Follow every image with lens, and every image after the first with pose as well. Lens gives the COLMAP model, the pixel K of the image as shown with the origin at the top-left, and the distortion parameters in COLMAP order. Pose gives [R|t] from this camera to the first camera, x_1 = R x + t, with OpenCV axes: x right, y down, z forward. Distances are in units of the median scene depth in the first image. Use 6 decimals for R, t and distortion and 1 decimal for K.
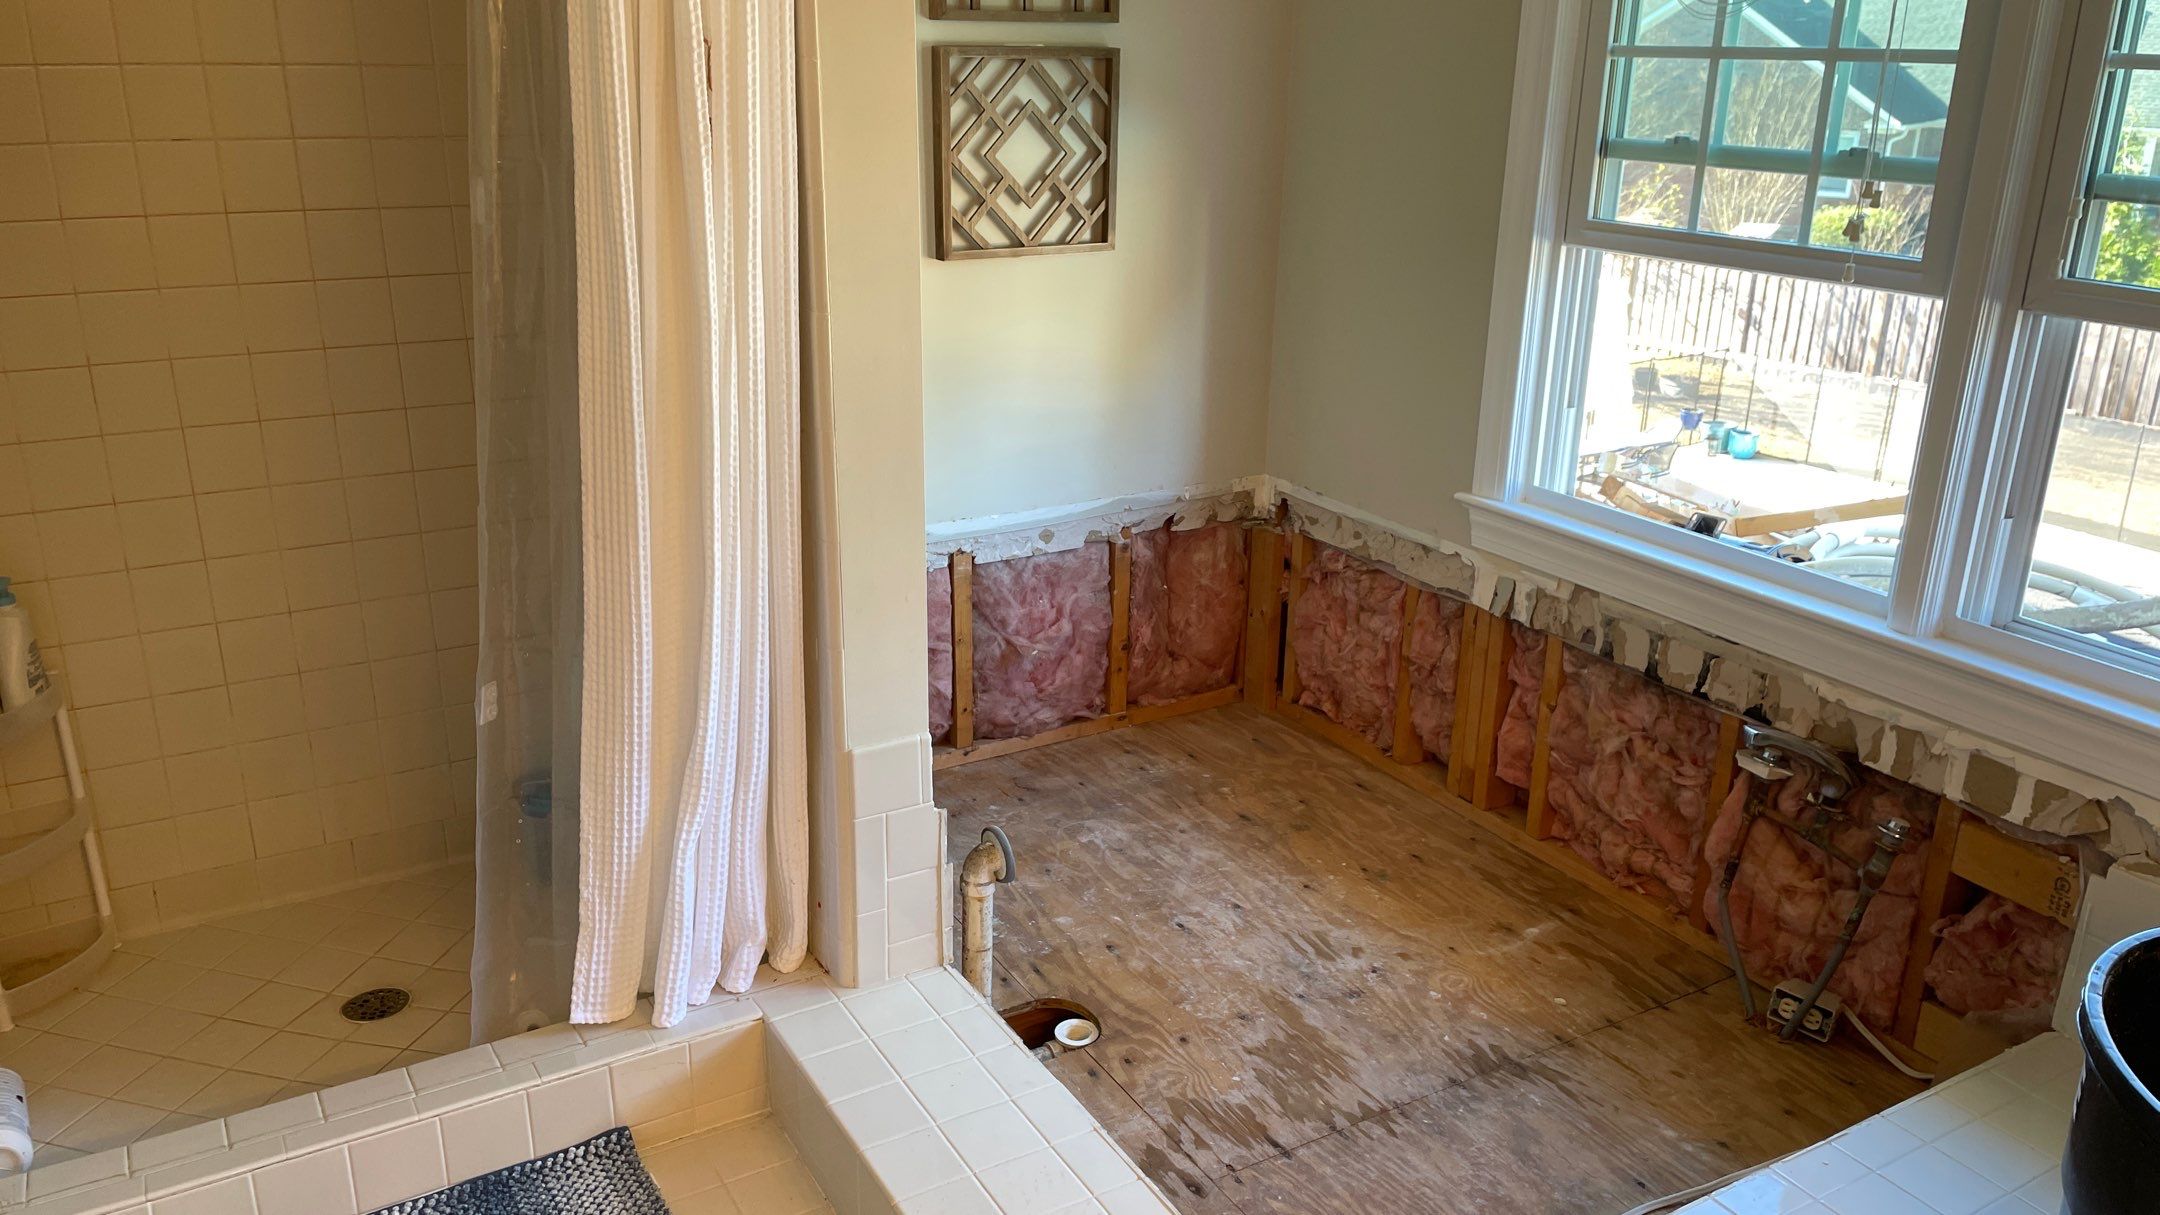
lens RADIAL K [[1622.4, 0, 1089.5], [0, 1622.4, 612.6], [0, 0, 1]] dist [0.105134, -0.147265]
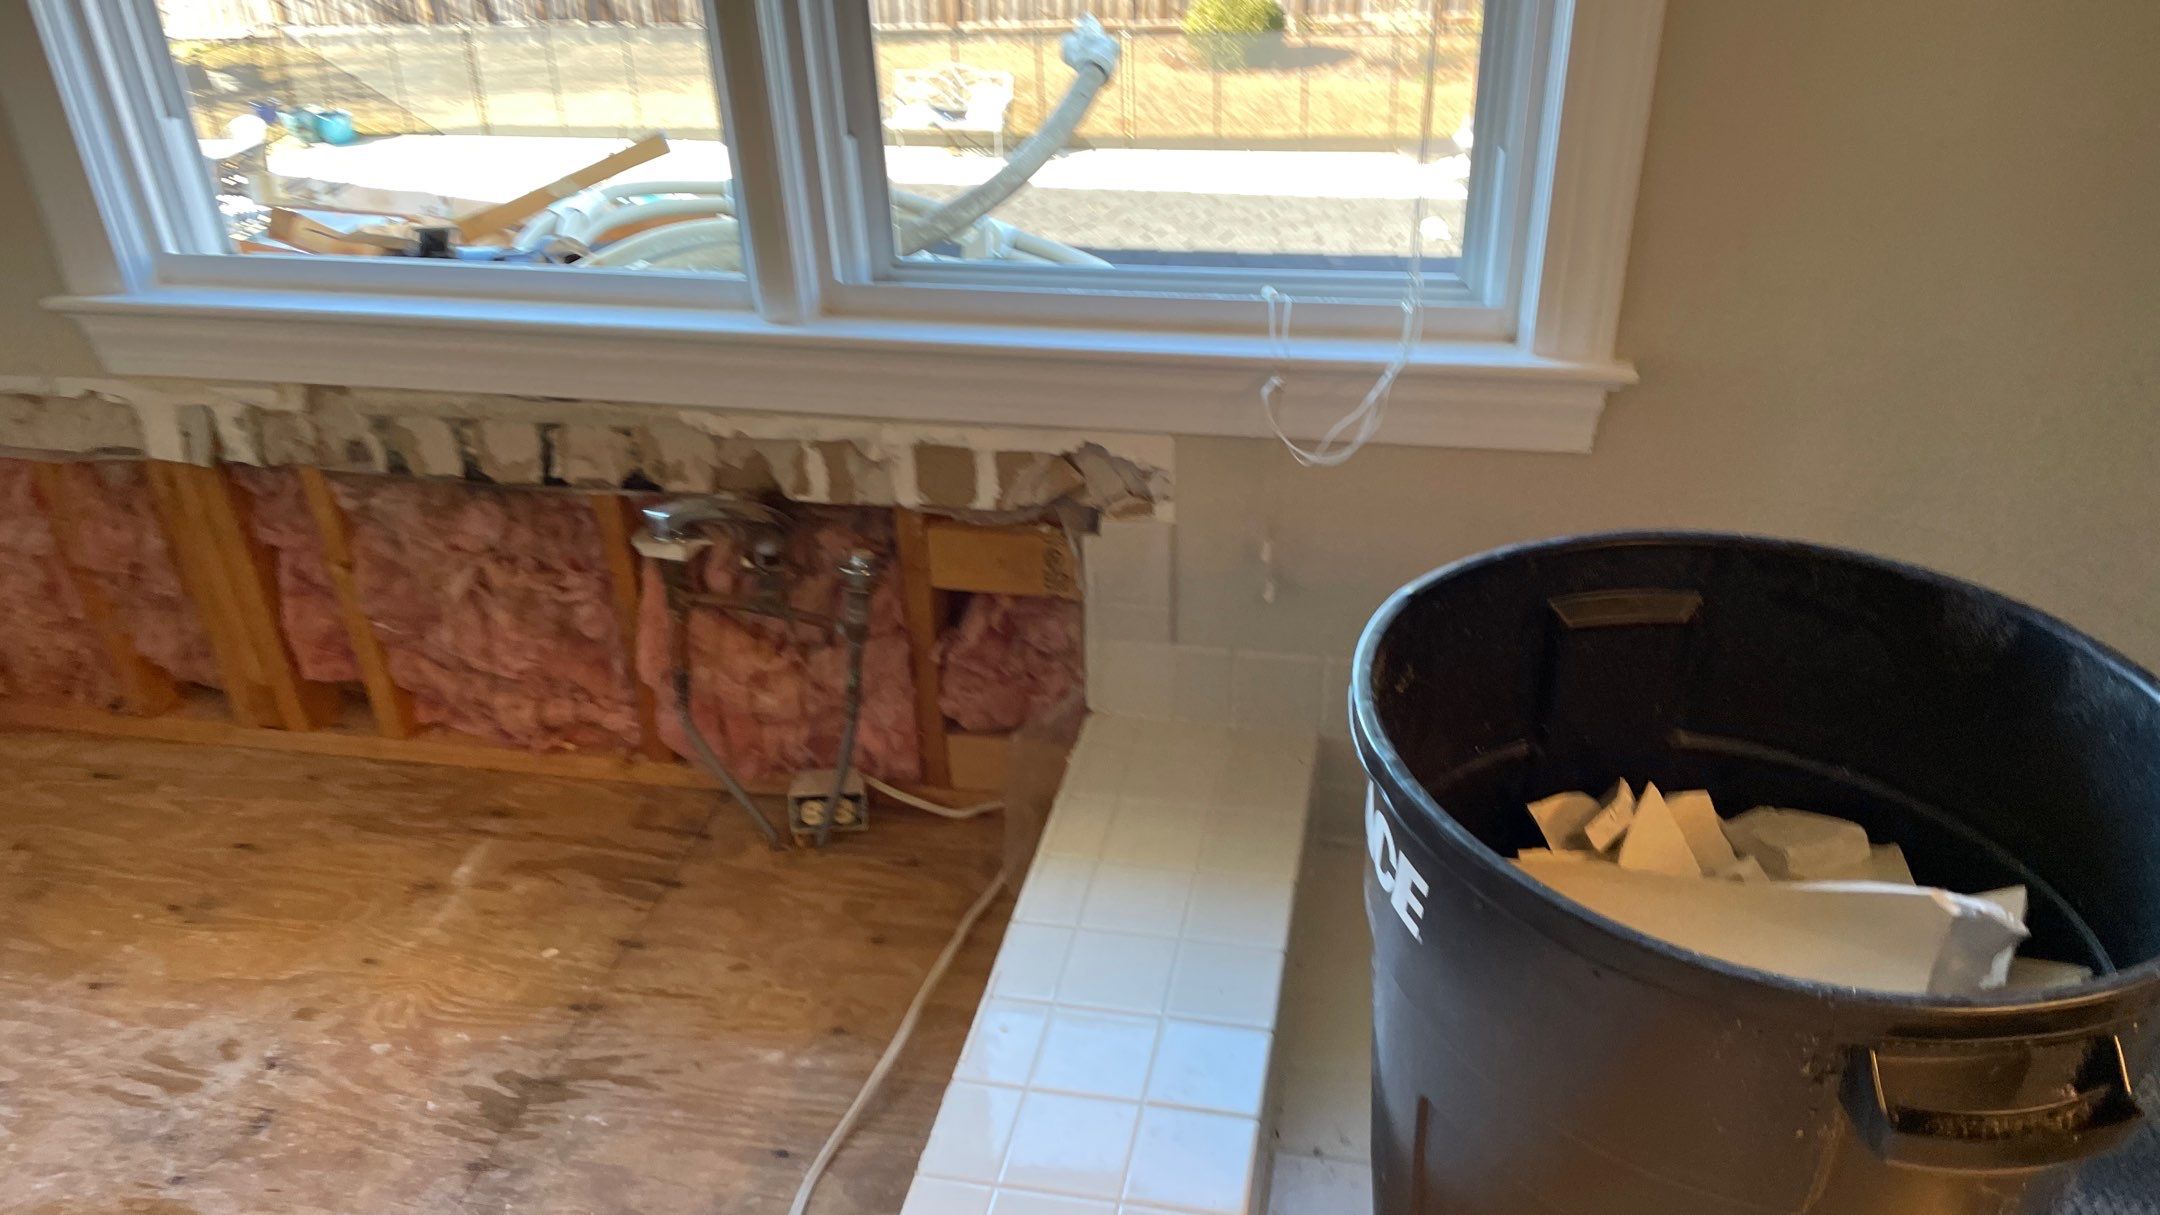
lens RADIAL K [[1566.9, 0, 1117.5], [0, 1566.9, 607.1], [0, 0, 1]] dist [0.069862, -0.101203]
pose [[0.652099, -0.416938, 0.633189, 0.077228], [0.282850, 0.908689, 0.307050, -0.044728], [-0.703393, -0.021129, 0.710487, 0.354205]]
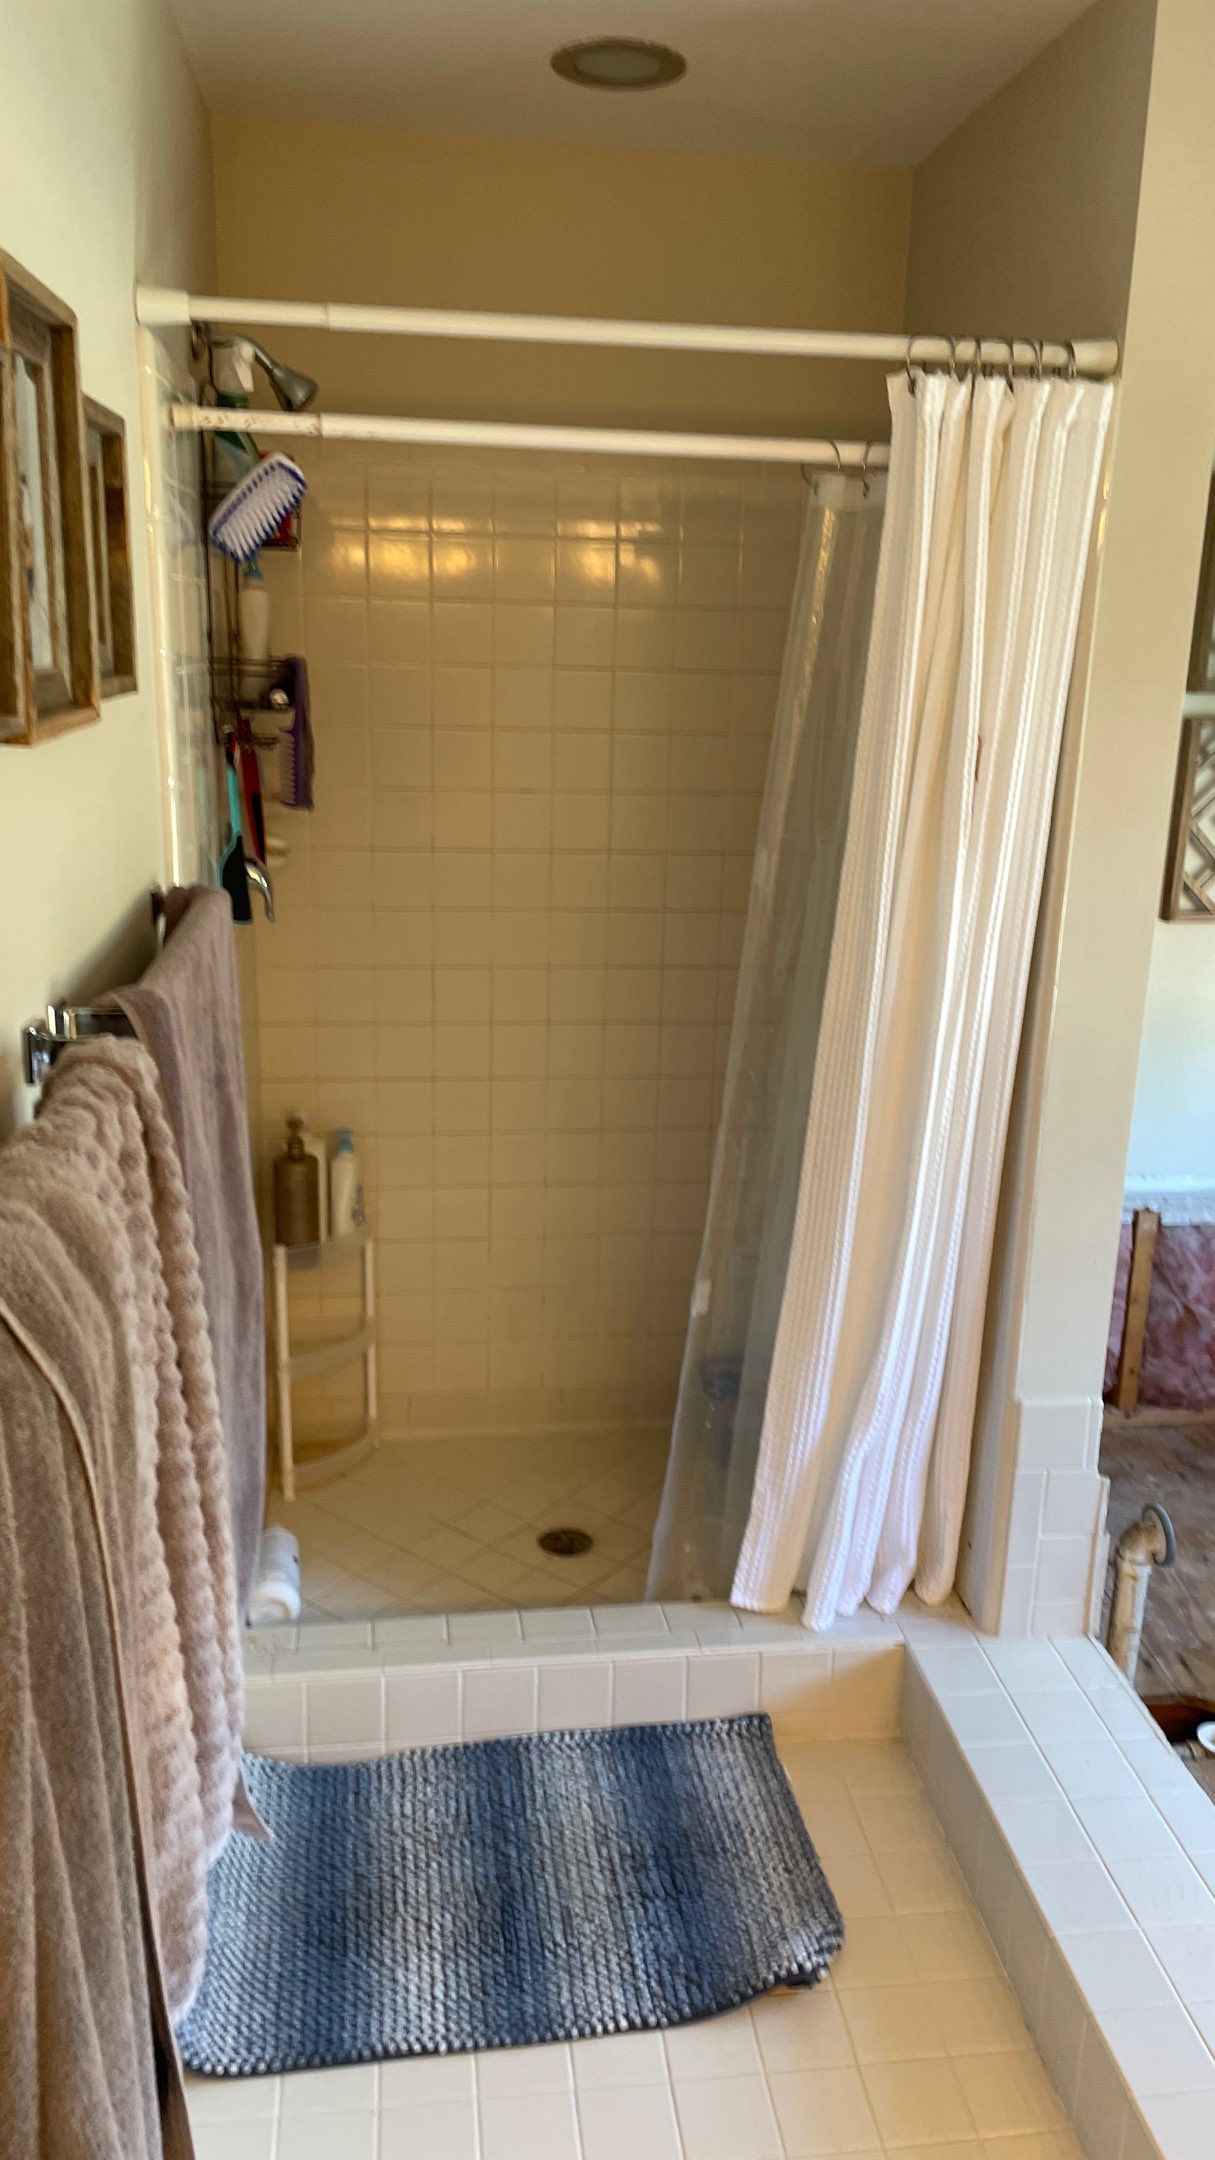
lens RADIAL K [[1622.4, 0, 623.1], [0, 1622.4, 1074.8], [0, 0, 1]] dist [0.093581, -0.127884]
pose [[0.920523, 0.111807, -0.374348, -0.012692], [-0.143788, 0.987876, -0.058527, -0.019098], [0.363265, 0.107703, 0.925440, -0.056695]]
